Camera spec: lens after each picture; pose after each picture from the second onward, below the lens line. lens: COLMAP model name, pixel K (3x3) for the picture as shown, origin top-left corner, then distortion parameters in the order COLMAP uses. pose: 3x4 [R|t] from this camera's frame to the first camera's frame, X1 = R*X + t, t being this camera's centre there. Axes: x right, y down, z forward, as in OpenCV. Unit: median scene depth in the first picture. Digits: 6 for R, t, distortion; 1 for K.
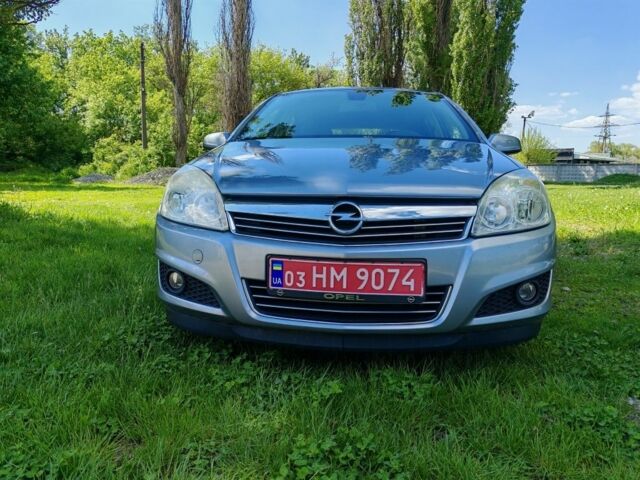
lens RADIAL K [[498.6, 0, 321.3], [0, 498.6, 241.0], [0, 0, 1]] dist [0.039677, 0.009090]
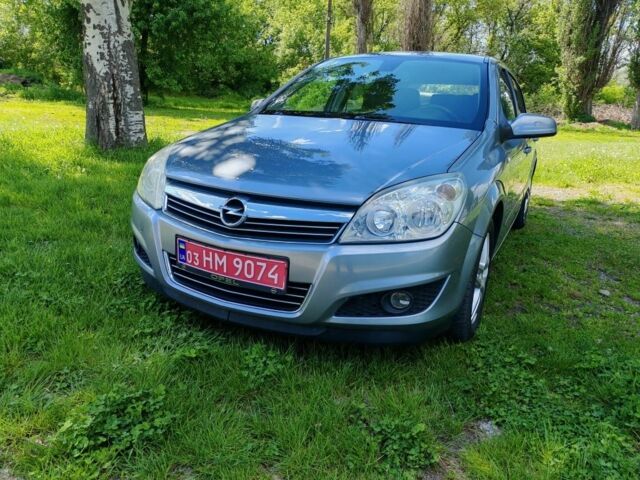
lens RADIAL K [[498.6, 0, 318.9], [0, 498.6, 237.5], [0, 0, 1]] dist [0.039677, 0.009090]
pose [[0.933464, 0.130544, -0.334070, 0.617455], [-0.087363, 0.986114, 0.141232, -0.166470], [0.347869, -0.102649, 0.931907, -0.009427]]
